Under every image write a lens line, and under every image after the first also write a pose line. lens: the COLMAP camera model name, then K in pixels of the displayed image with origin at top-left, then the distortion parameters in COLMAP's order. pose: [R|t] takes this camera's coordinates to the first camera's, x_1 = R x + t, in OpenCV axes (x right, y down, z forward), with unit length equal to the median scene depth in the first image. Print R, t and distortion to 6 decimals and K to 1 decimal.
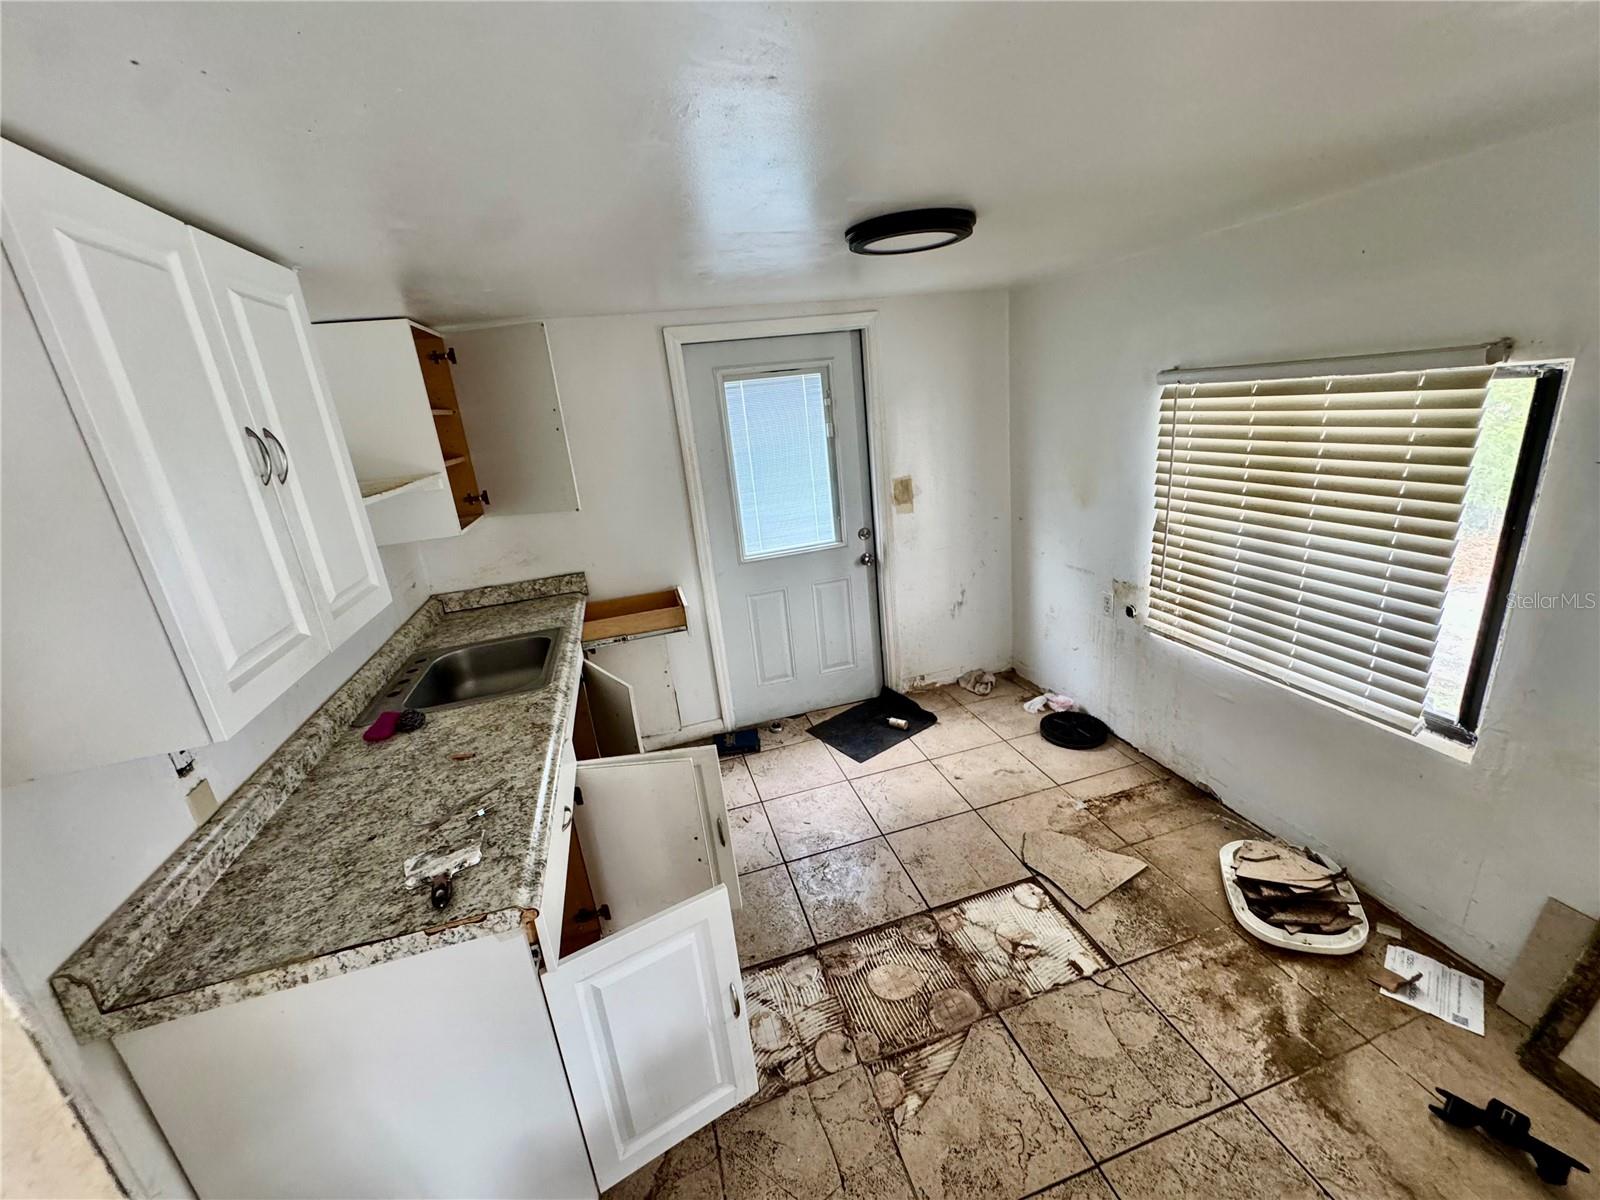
lens RADIAL K [[646.7, 0, 796.0], [0, 646.7, 602.4], [0, 0, 1]] dist [0.002582, -0.000256]
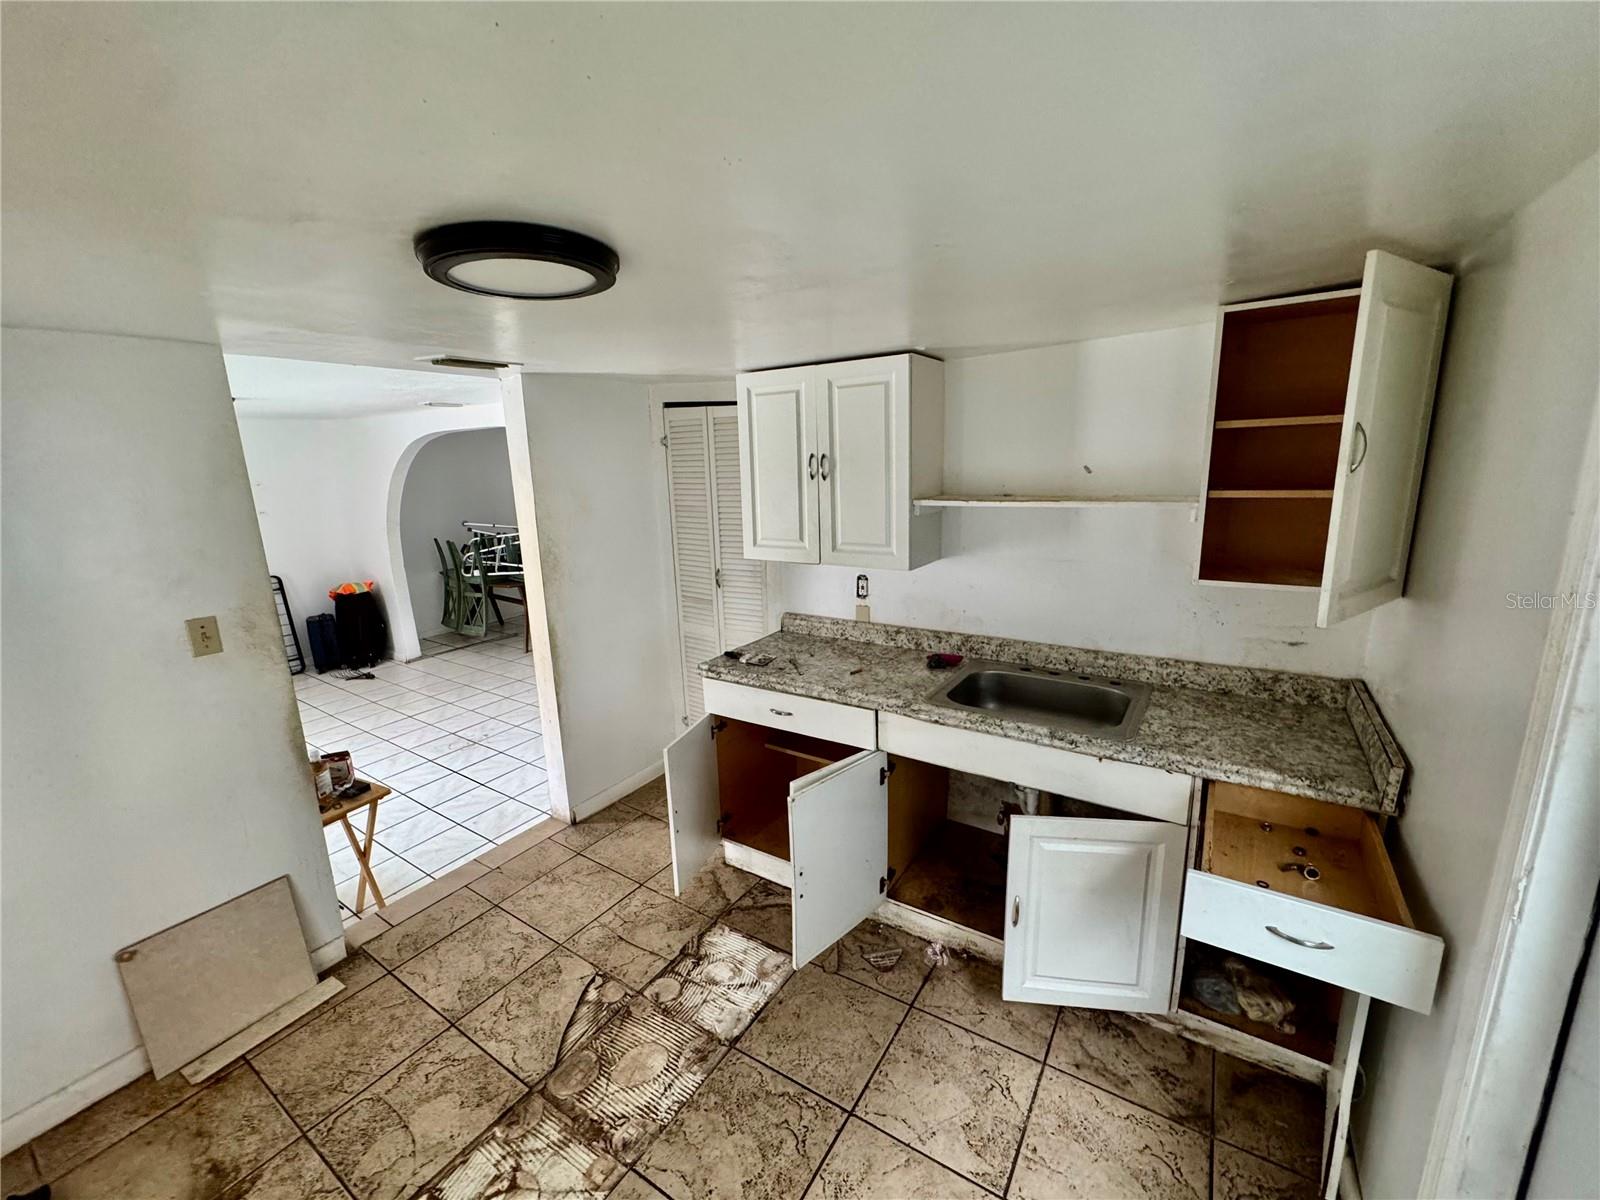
lens RADIAL K [[646.7, 0, 796.0], [0, 646.7, 602.4], [0, 0, 1]] dist [0.002582, -0.000256]
pose [[-0.746880, 0.258012, -0.612862, 0.410573], [-0.099641, 0.867824, 0.486779, -0.536140], [0.657451, 0.424632, -0.622452, 1.523699]]
